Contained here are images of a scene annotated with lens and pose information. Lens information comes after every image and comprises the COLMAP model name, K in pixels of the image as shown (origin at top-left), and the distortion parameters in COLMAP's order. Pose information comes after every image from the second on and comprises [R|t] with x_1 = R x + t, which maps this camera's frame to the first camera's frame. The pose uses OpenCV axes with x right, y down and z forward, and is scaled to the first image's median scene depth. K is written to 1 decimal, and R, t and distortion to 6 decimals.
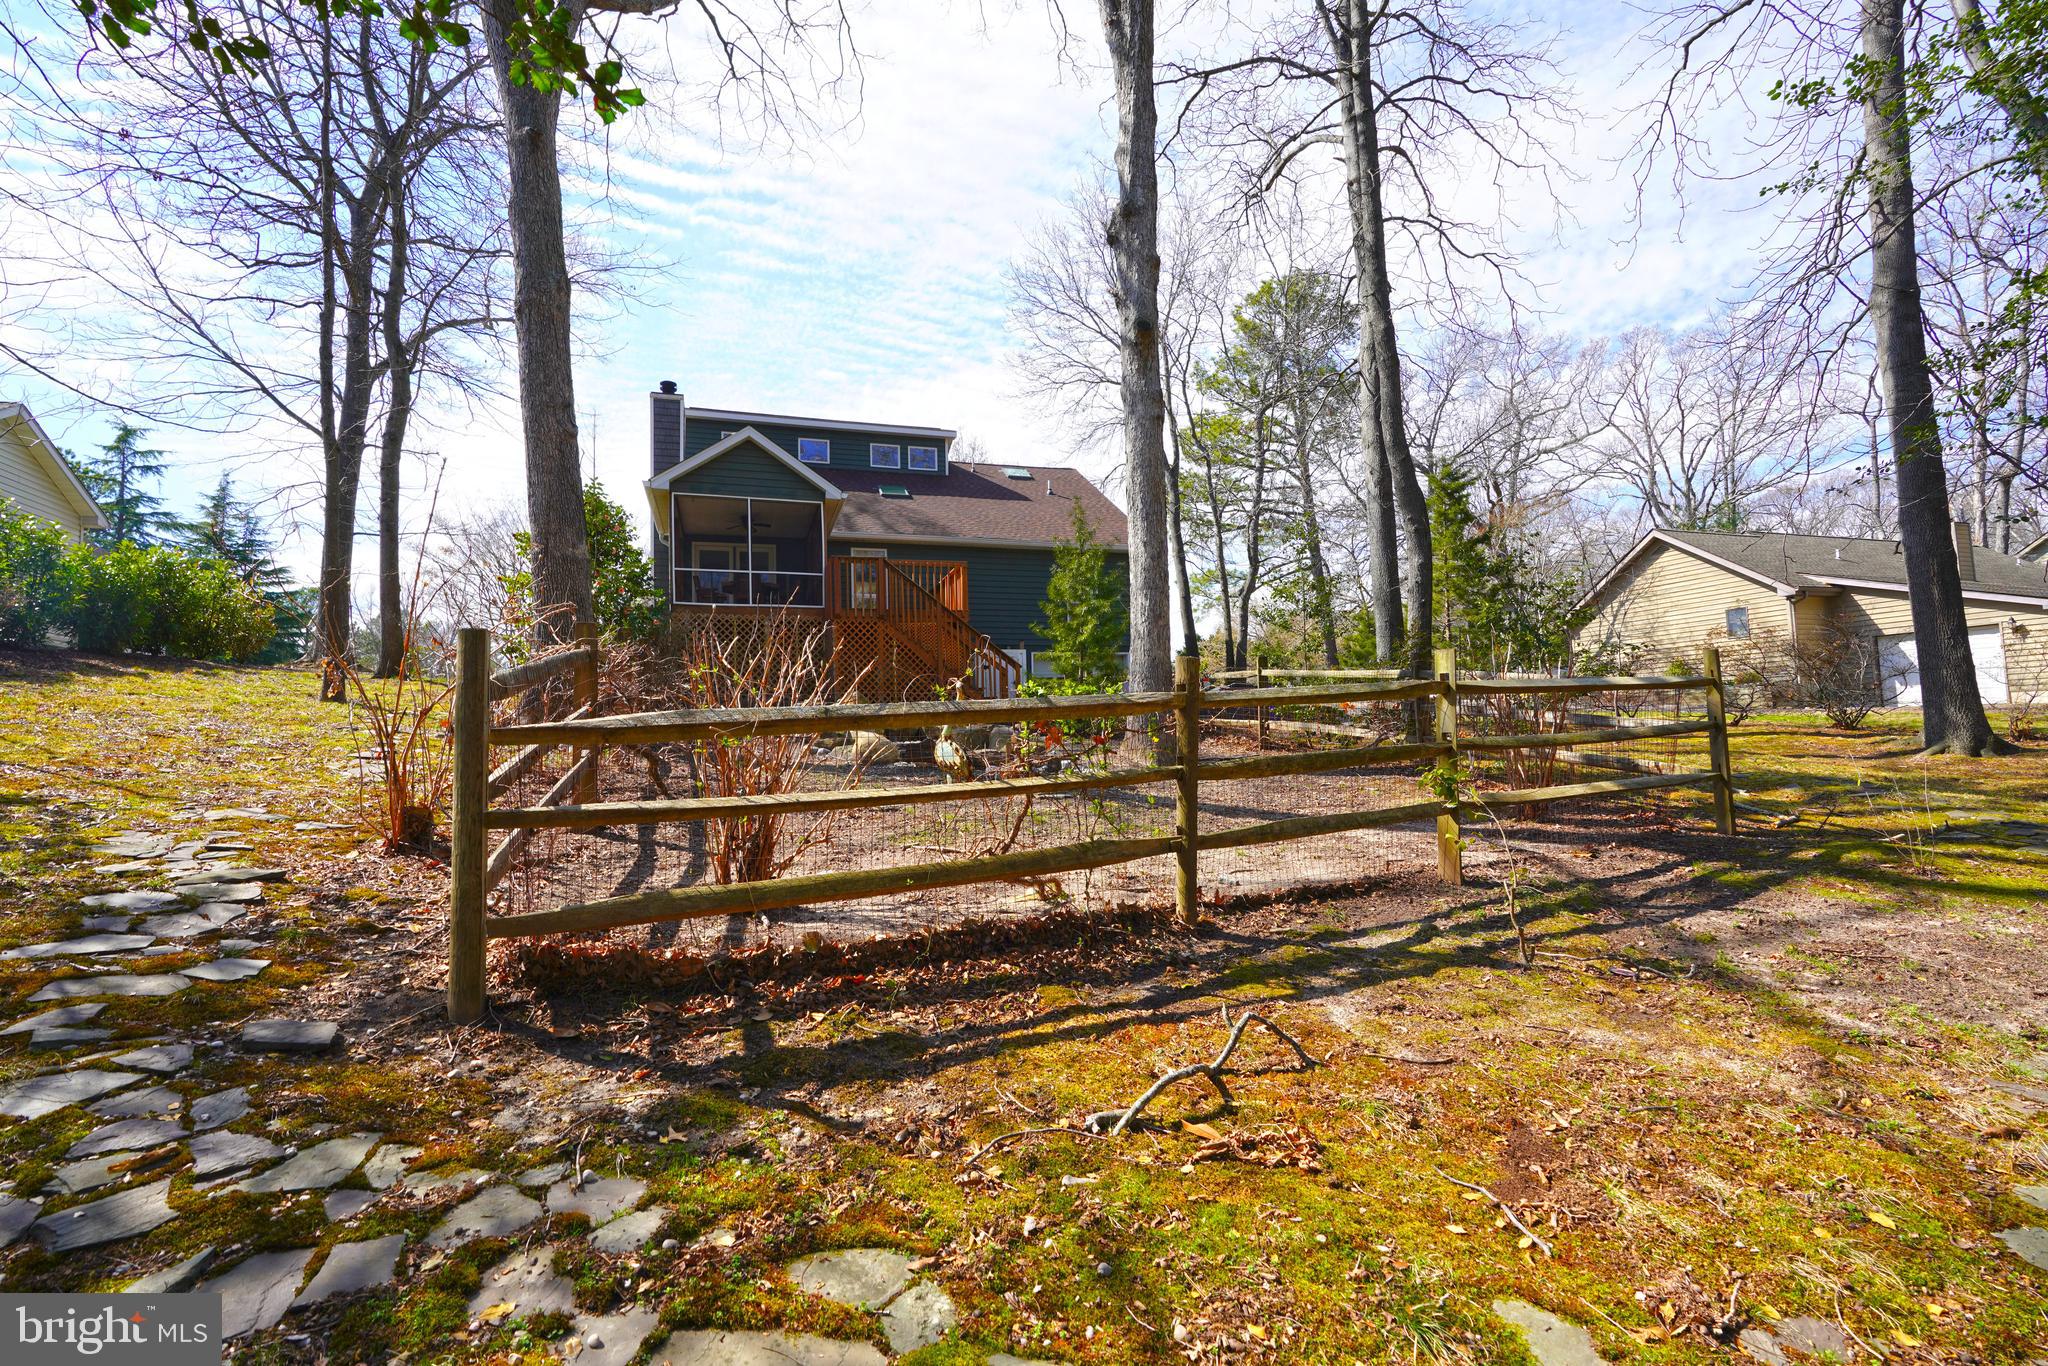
lens RADIAL K [[920.3, 0, 1015.2], [0, 920.3, 682.6], [0, 0, 1]] dist [-0.012648, 0.006627]
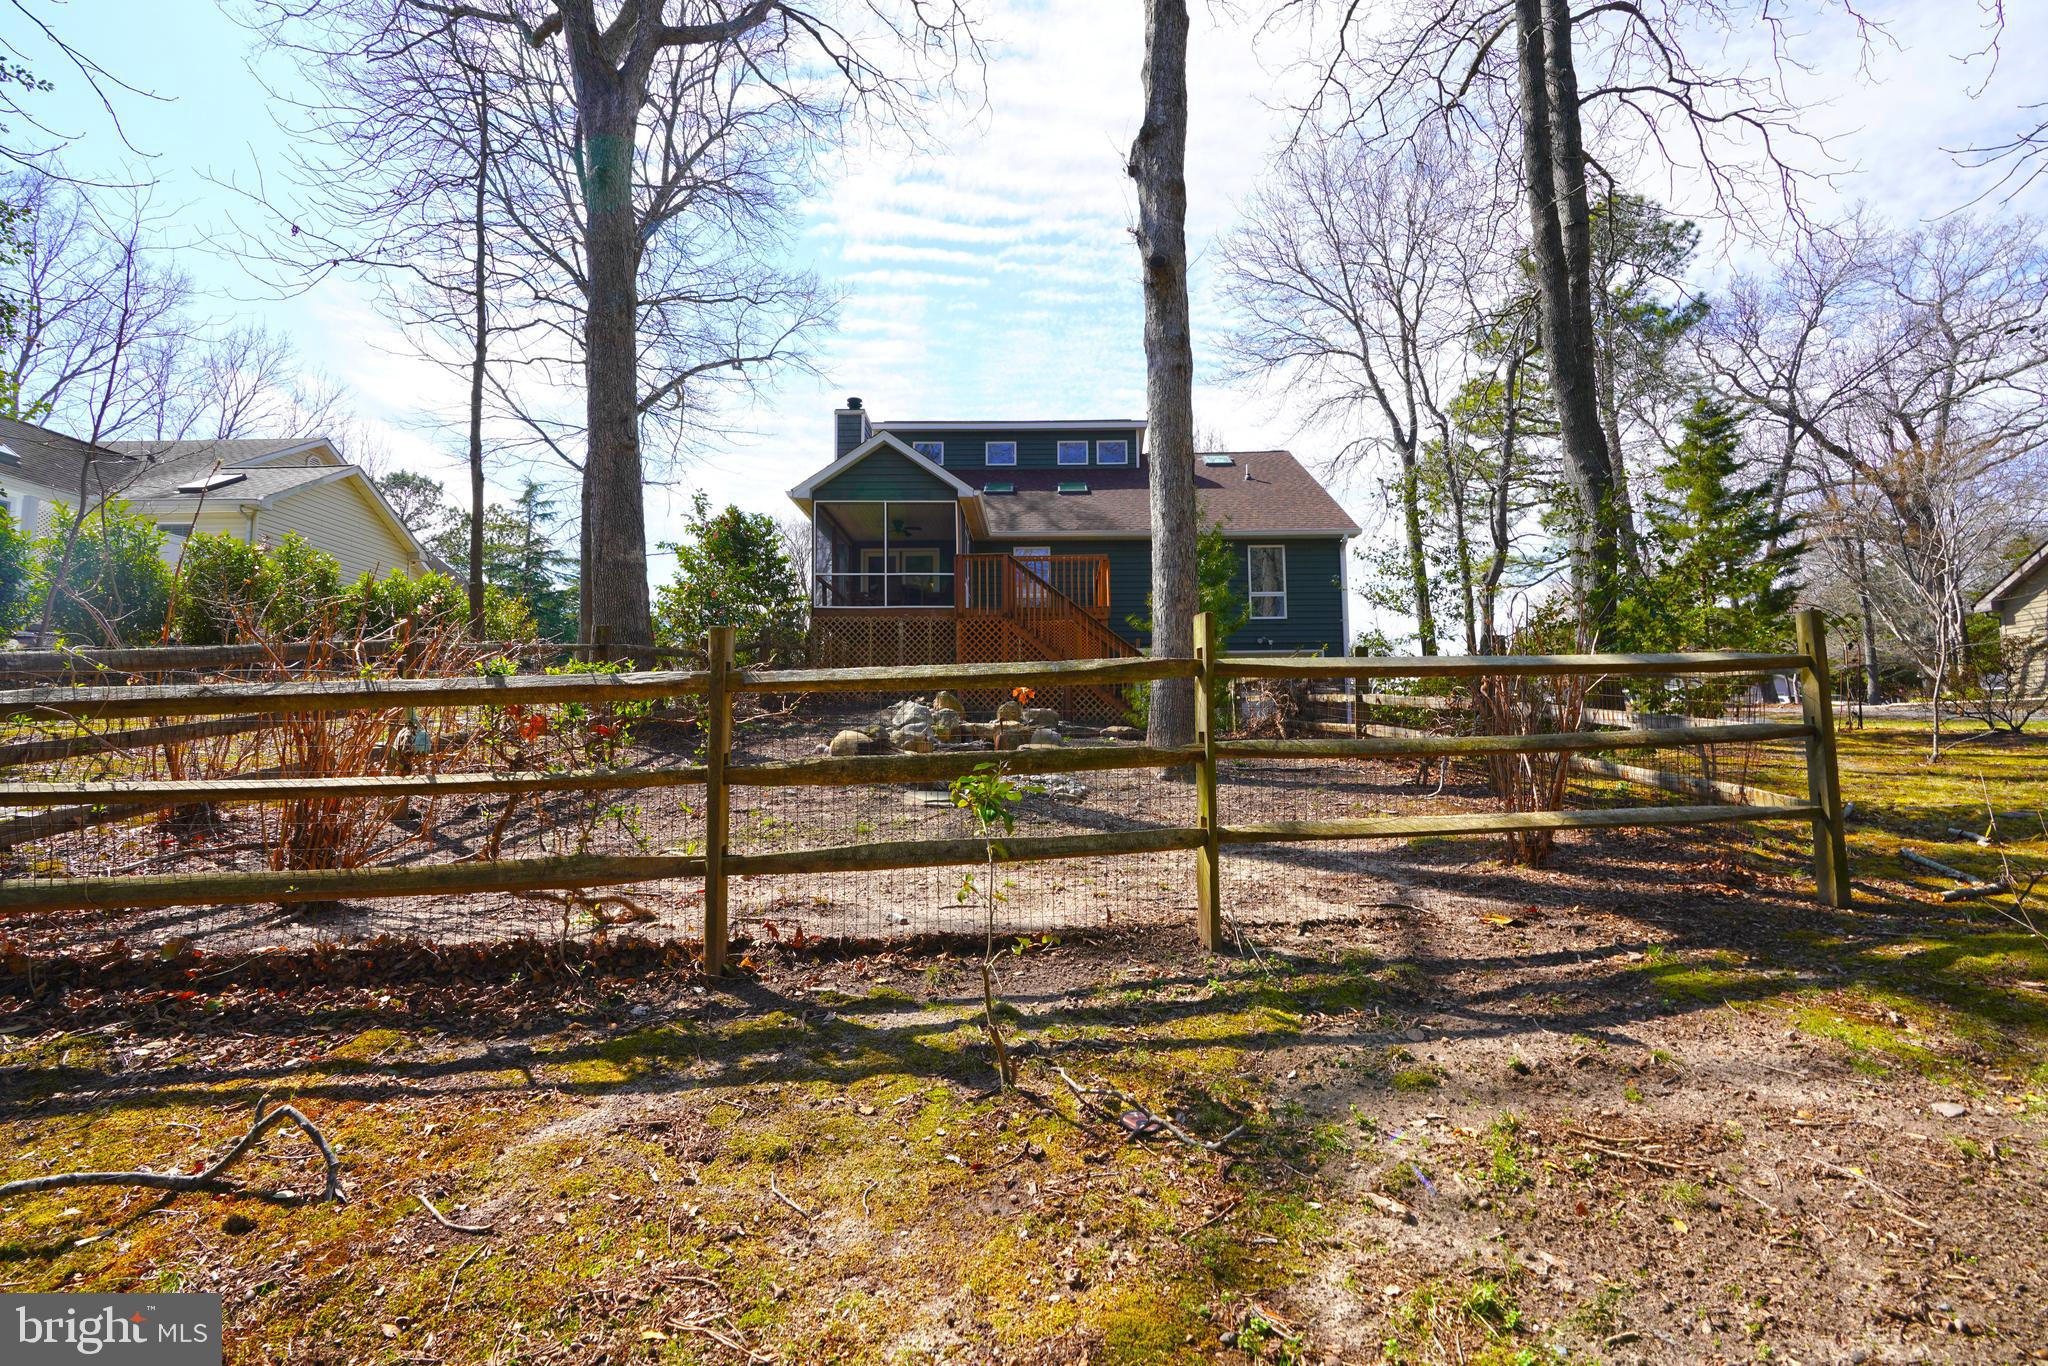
lens RADIAL K [[920.3, 0, 1023.0], [0, 920.3, 682.9], [0, 0, 1]] dist [-0.012648, 0.006627]
pose [[0.946562, -0.003650, -0.322501, 0.178873], [0.001398, 0.999973, -0.007214, 0.006650], [0.322519, 0.006378, 0.946542, 0.089724]]
